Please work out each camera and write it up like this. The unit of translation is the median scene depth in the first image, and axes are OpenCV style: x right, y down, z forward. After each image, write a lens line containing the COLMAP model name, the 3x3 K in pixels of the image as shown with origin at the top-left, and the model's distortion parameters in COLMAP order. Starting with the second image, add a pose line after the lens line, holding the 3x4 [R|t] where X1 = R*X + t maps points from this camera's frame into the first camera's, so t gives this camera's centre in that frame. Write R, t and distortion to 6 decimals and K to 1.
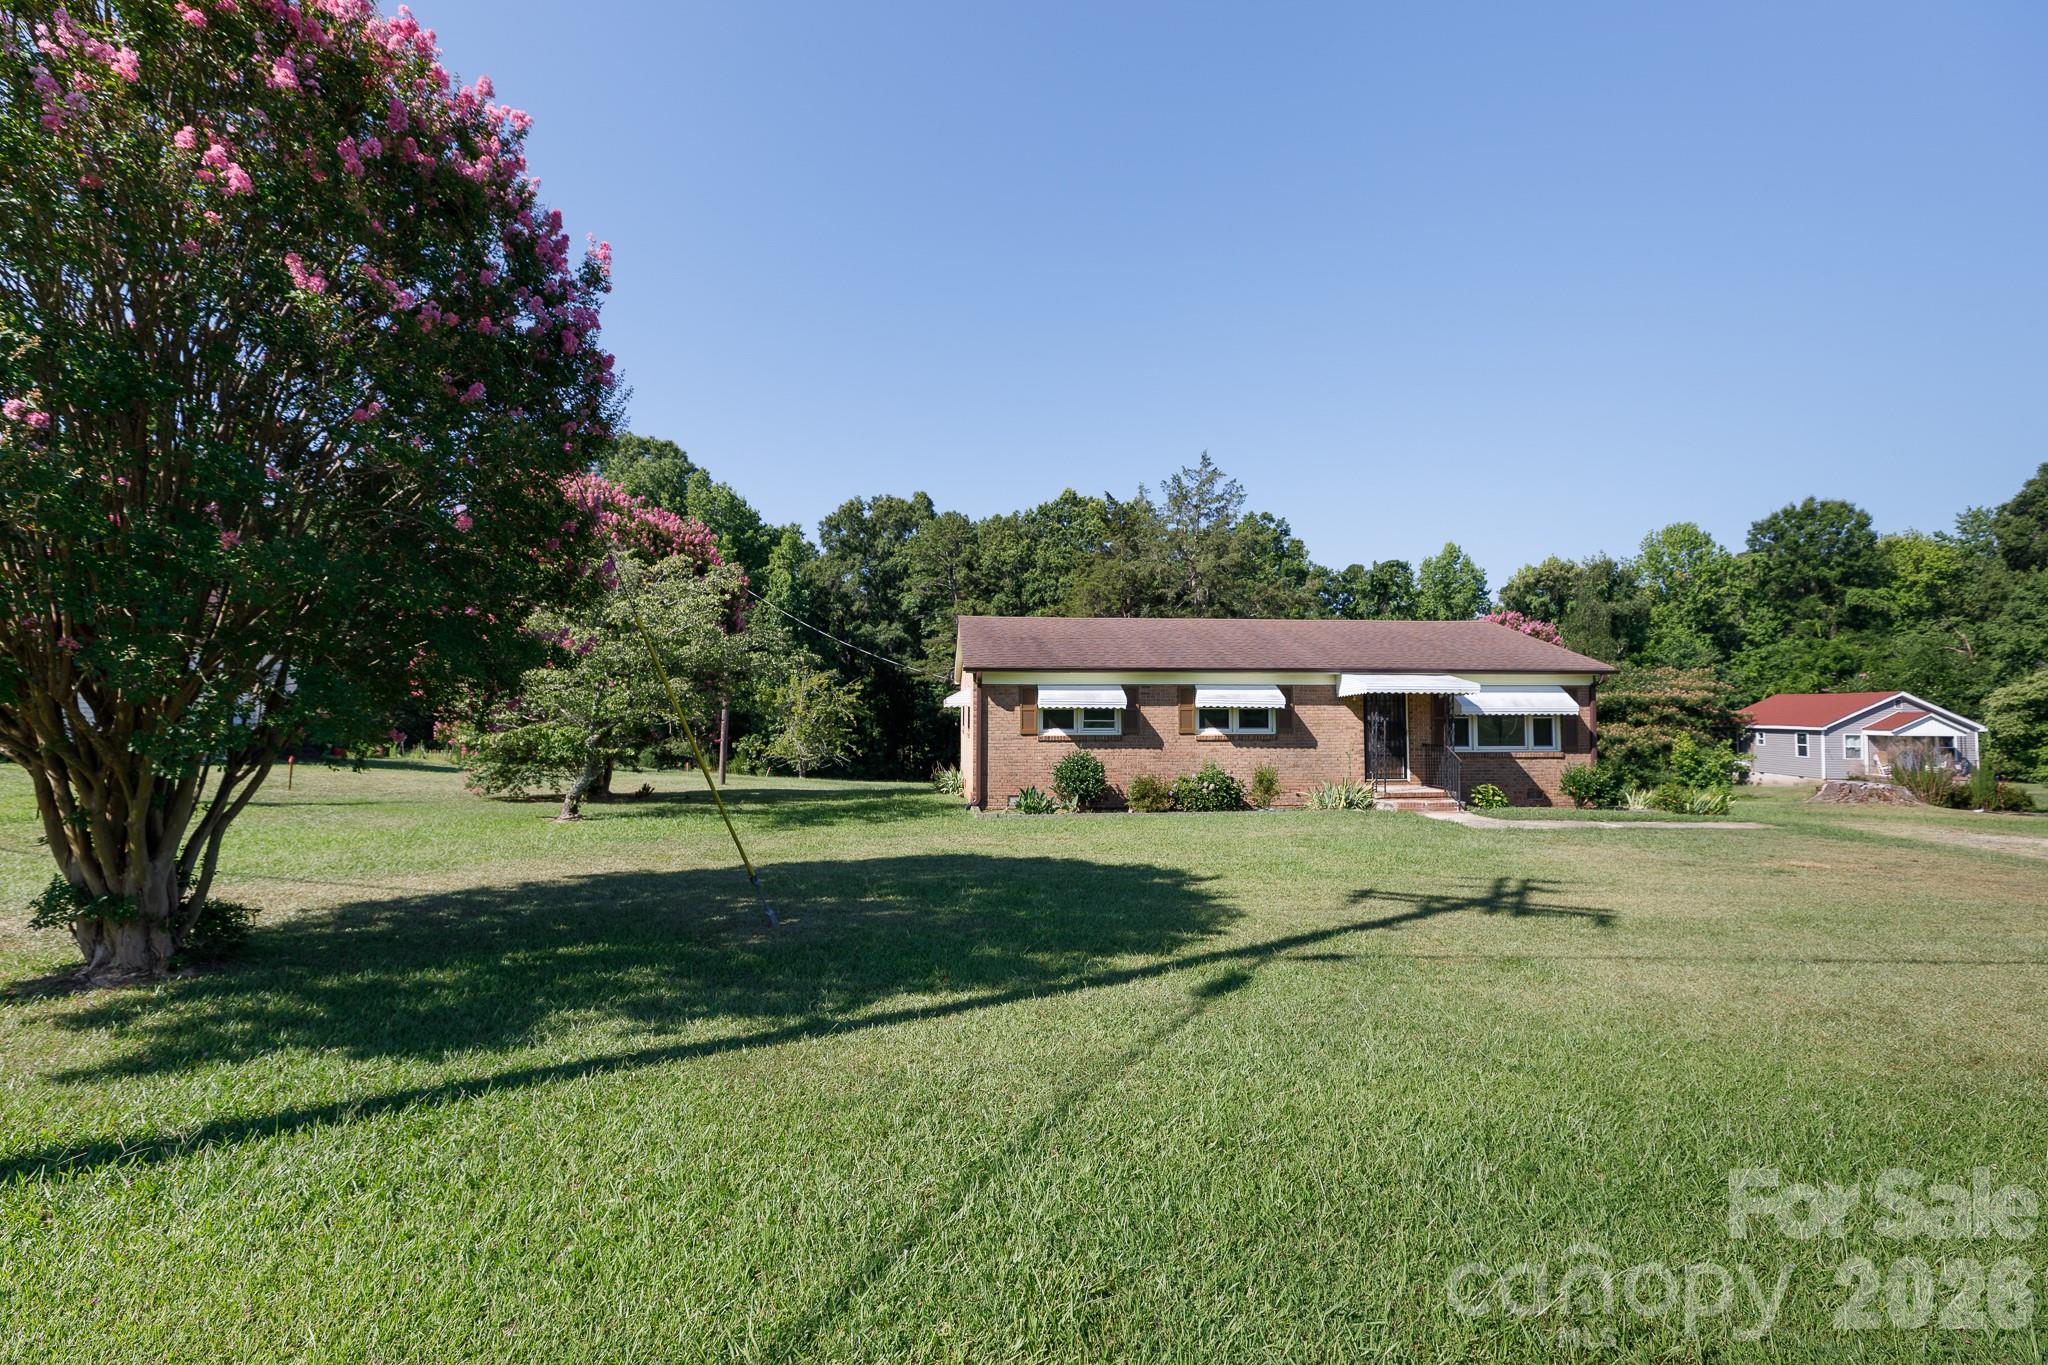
lens RADIAL K [[918.5, 0, 1024.7], [0, 918.5, 693.3], [0, 0, 1]] dist [0.006833, -0.000257]
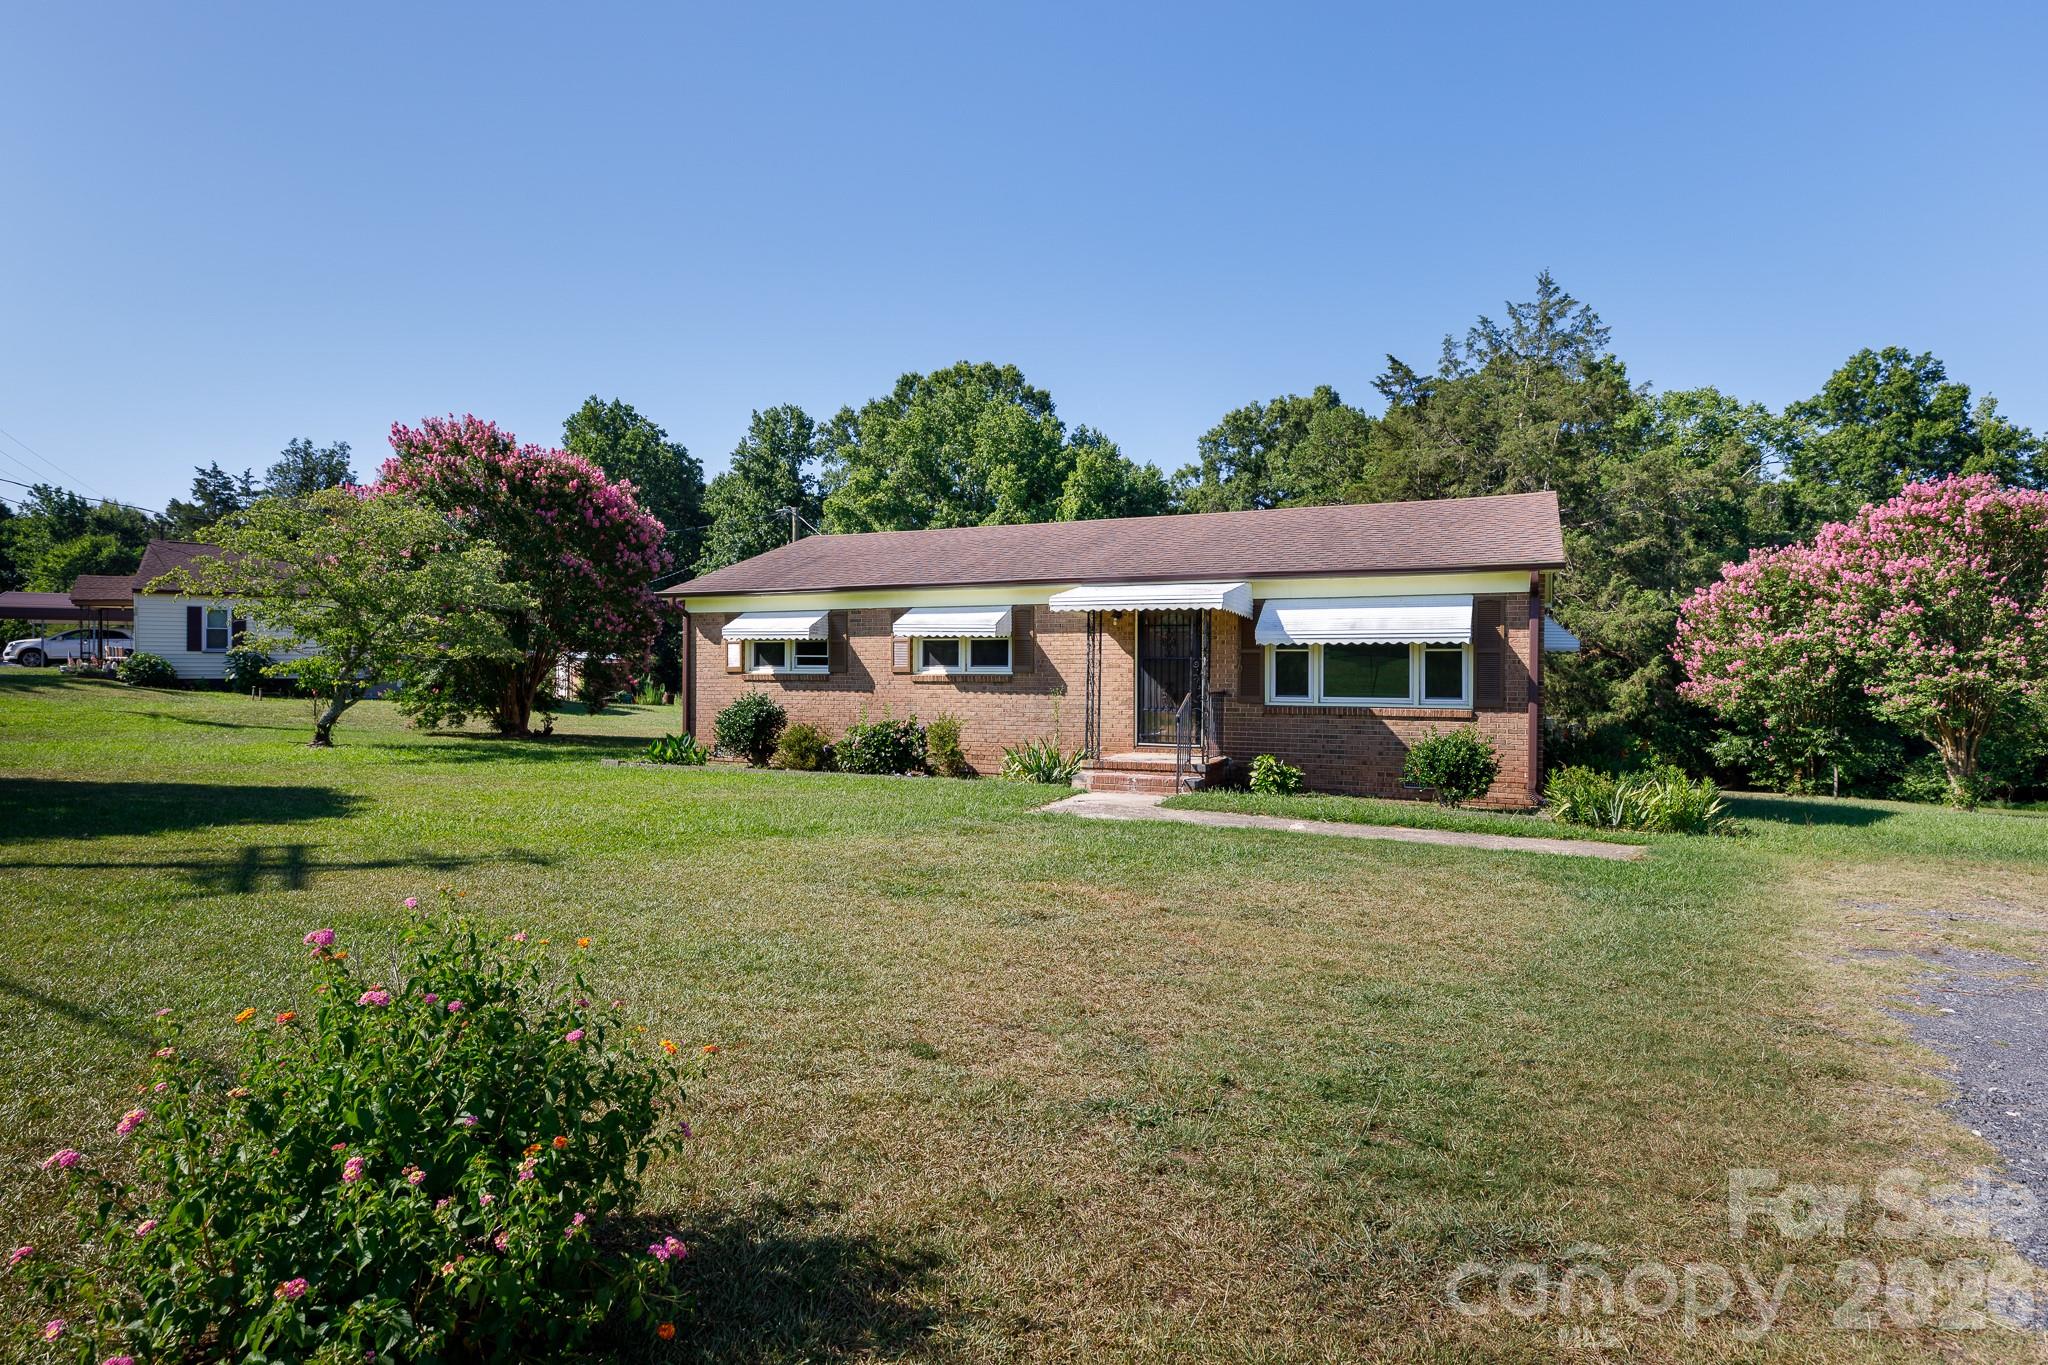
lens RADIAL K [[1120.6, 0, 1014.8], [0, 1120.6, 667.5], [0, 0, 1]] dist [-0.000566, -0.002157]
pose [[0.856734, 0.001850, -0.515756, 0.705361], [0.005135, 0.999913, 0.012117, 0.027964], [0.515733, -0.013029, 0.856650, 0.250577]]
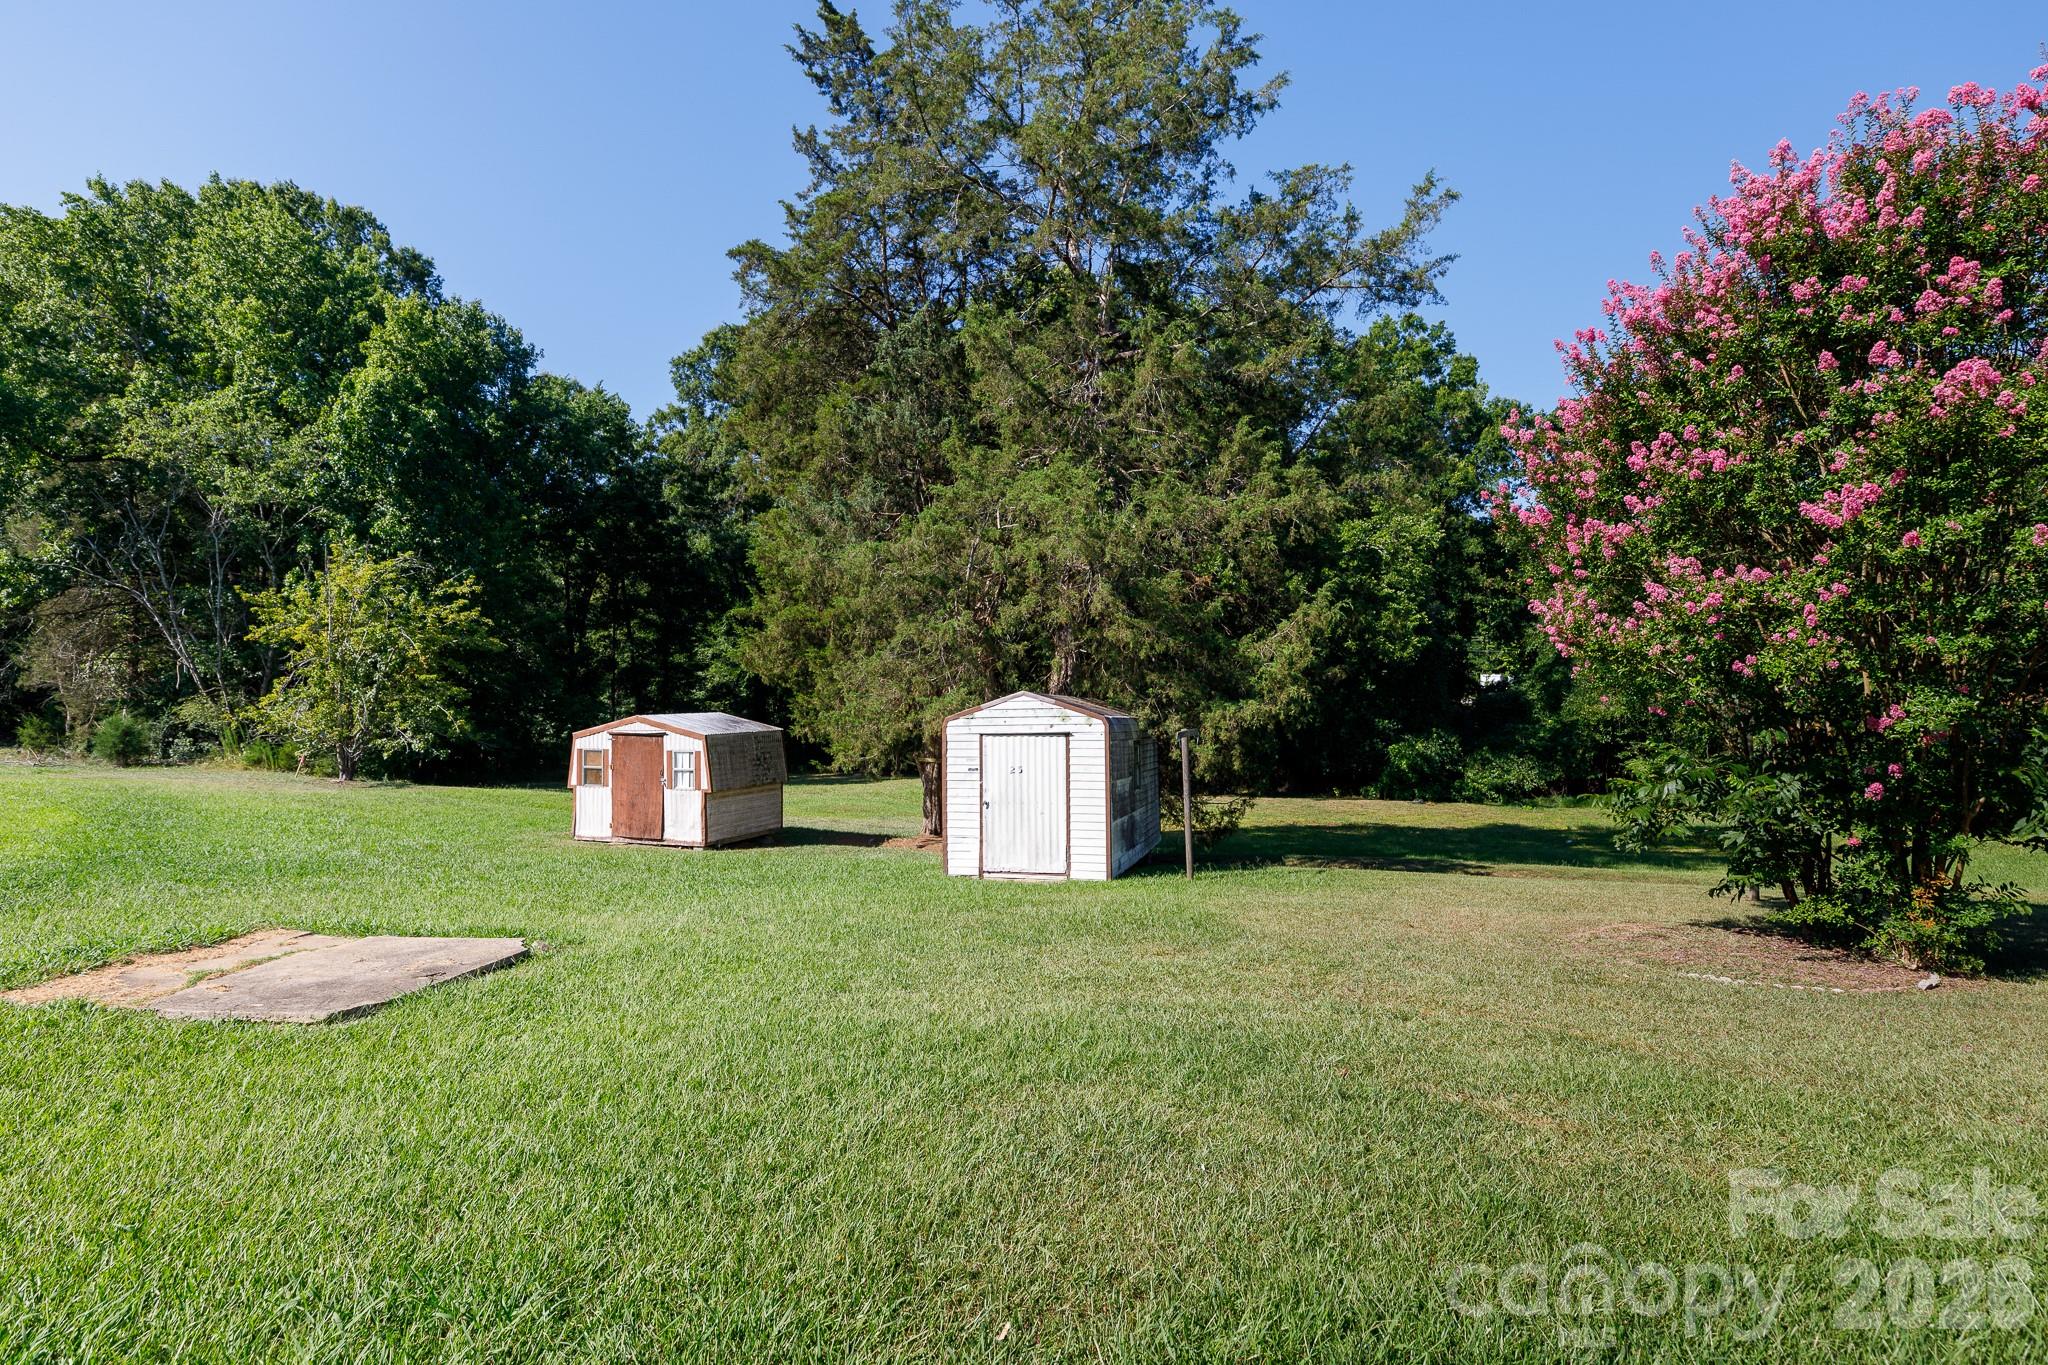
lens RADIAL K [[1049.8, 0, 1035.6], [0, 1049.8, 682.7], [0, 0, 1]] dist [-0.004373, -0.000182]
pose [[0.990766, -0.007934, -0.135352, 0.550982], [0.011469, 0.999613, 0.025356, 0.089534], [0.135099, -0.026674, 0.990473, 1.452647]]
